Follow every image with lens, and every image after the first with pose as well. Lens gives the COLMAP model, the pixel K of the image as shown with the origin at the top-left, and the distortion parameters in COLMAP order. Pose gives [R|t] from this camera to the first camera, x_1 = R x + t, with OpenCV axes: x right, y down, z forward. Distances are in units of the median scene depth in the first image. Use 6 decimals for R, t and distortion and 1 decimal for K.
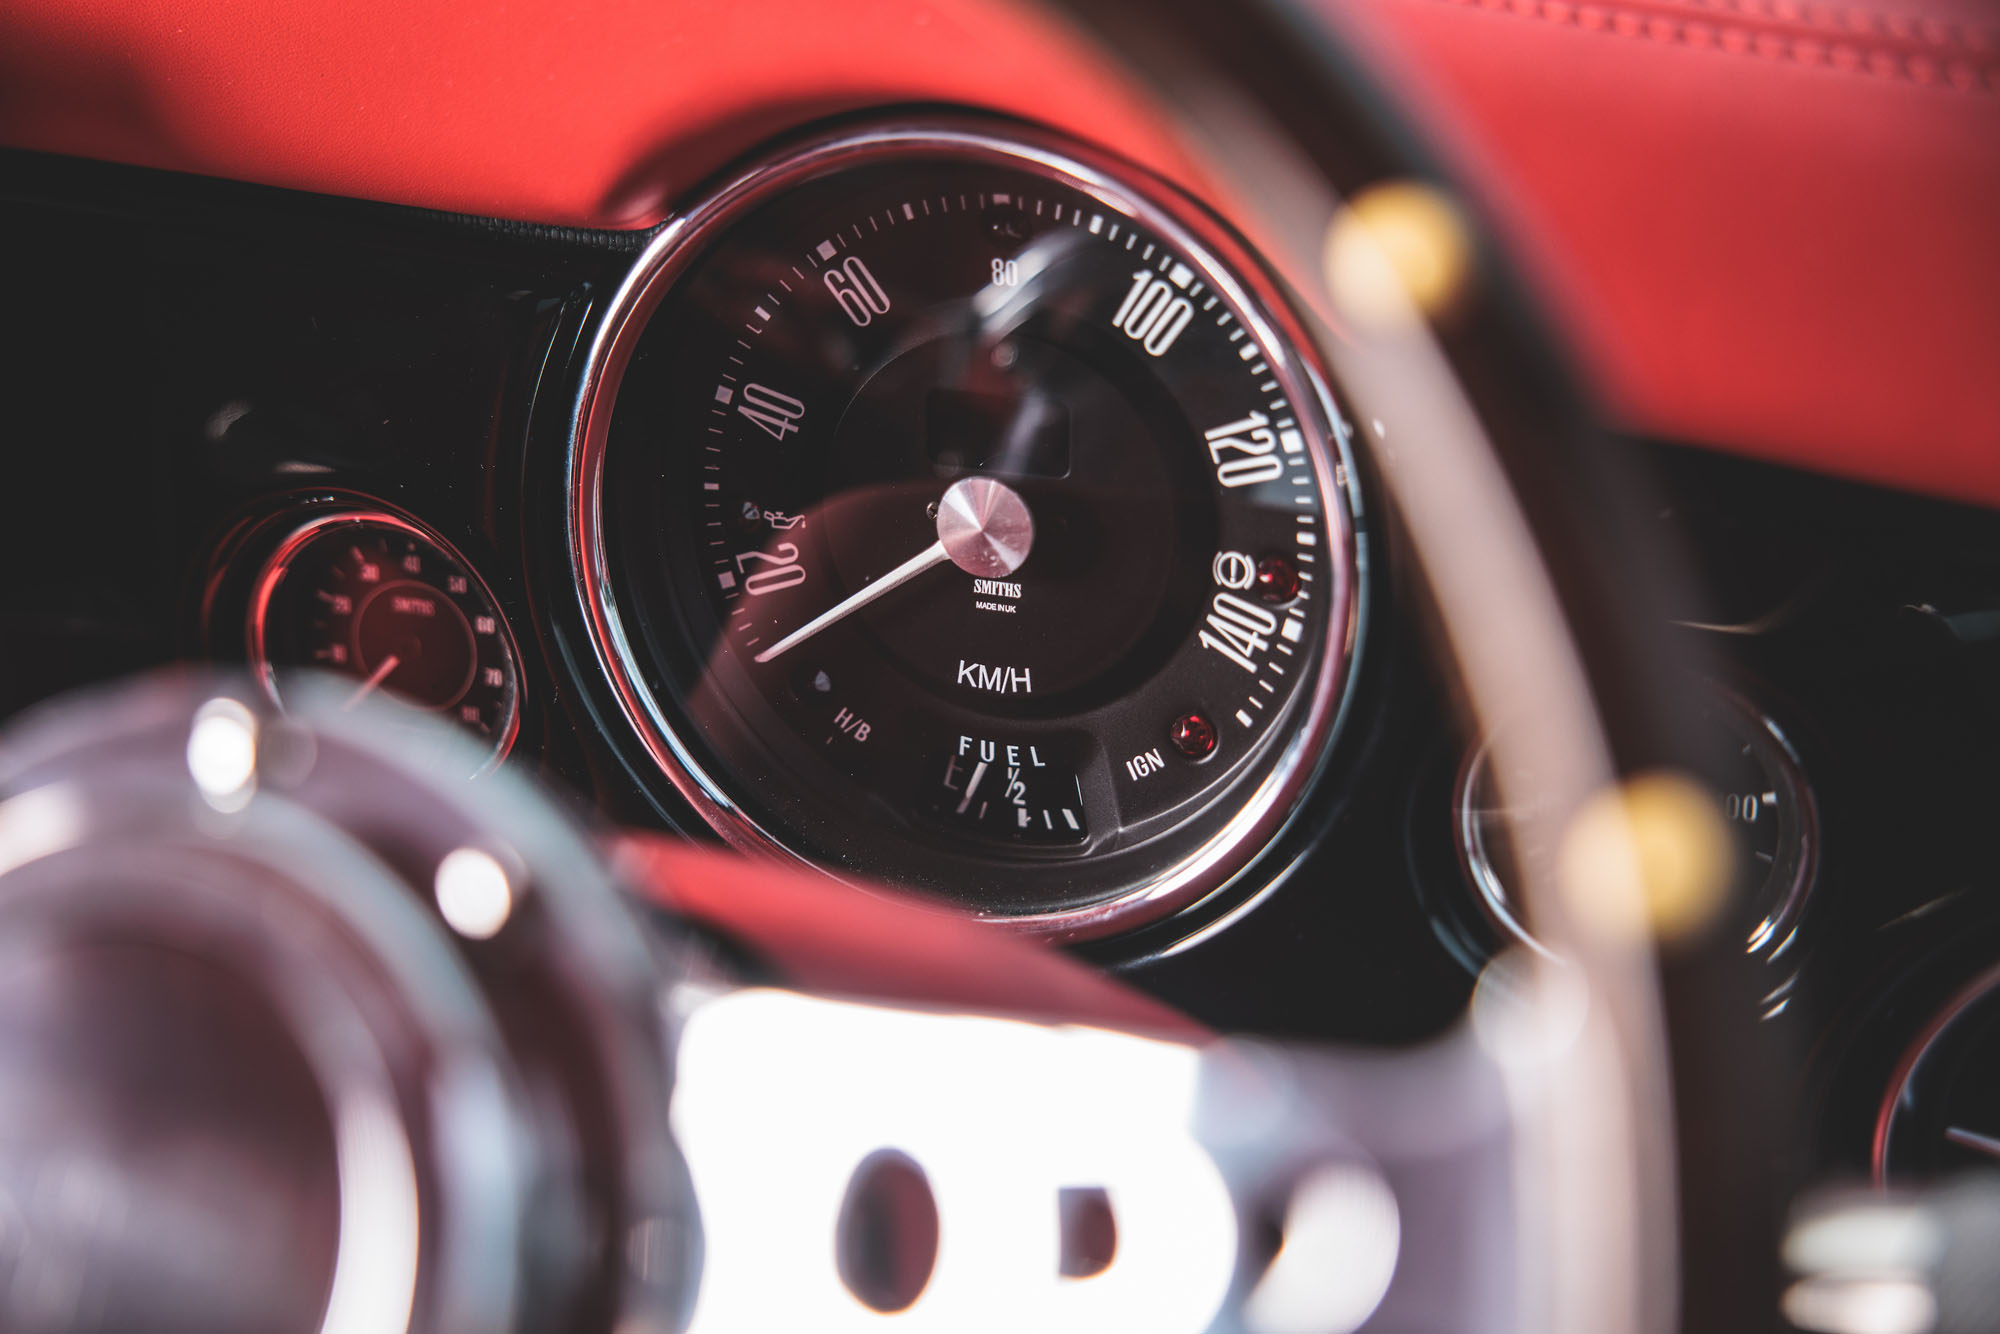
lens RADIAL K [[2965.8, 0, 997.7], [0, 2965.8, 664.5], [0, 0, 1]] dist [0.006159, 0.000000]
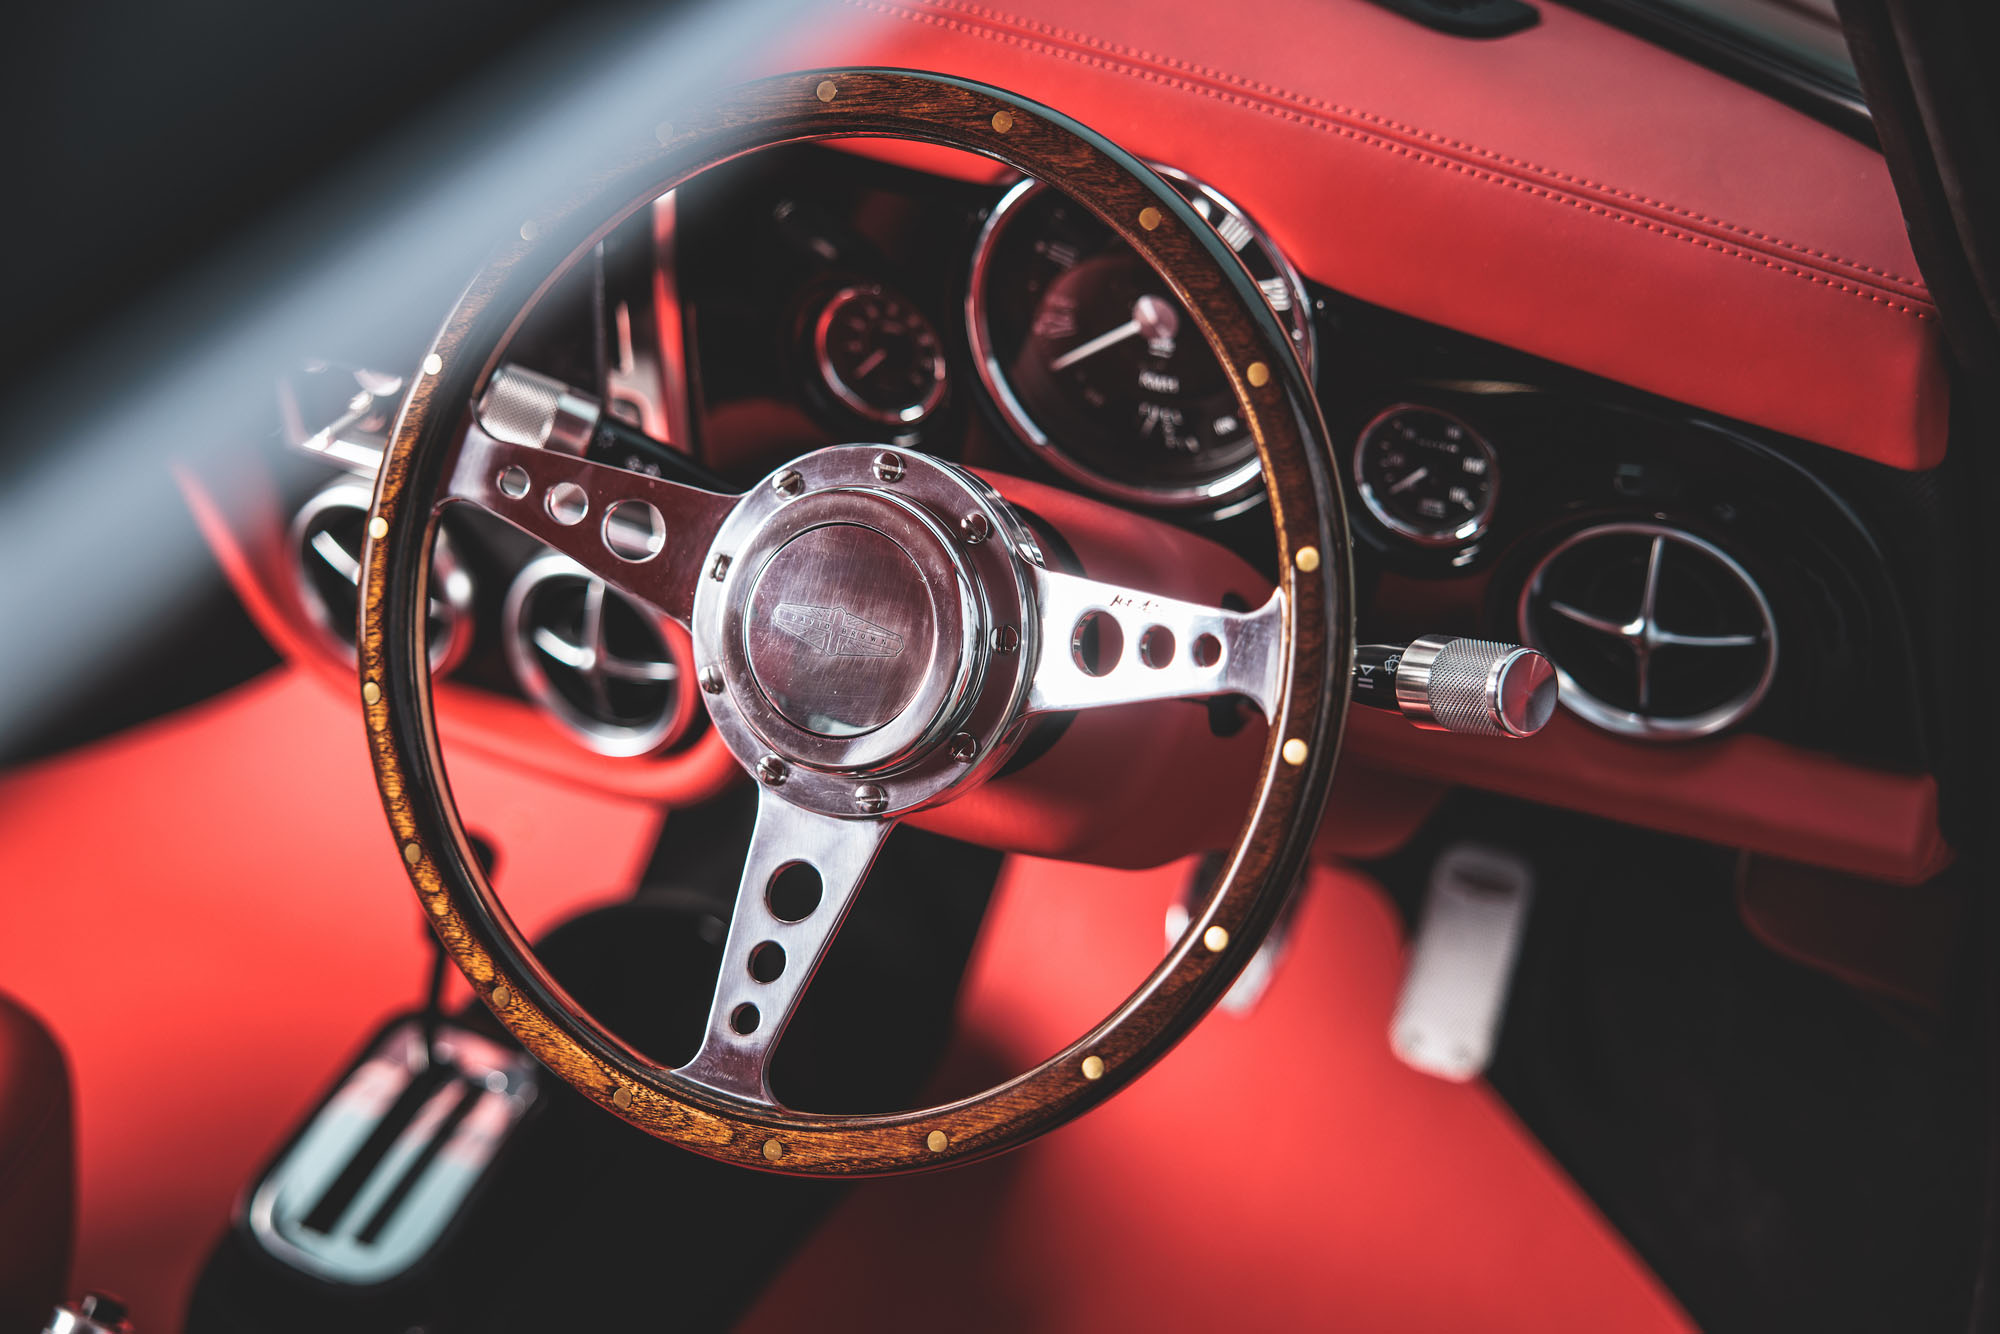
lens RADIAL K [[2965.8, 0, 999.4], [0, 2965.8, 667.3], [0, 0, 1]] dist [0.006159, 0.000000]
pose [[0.995797, 0.029126, -0.086836, 0.080412], [-0.009328, 0.975412, 0.220192, -0.281337], [0.091114, -0.218457, 0.971584, -1.244964]]
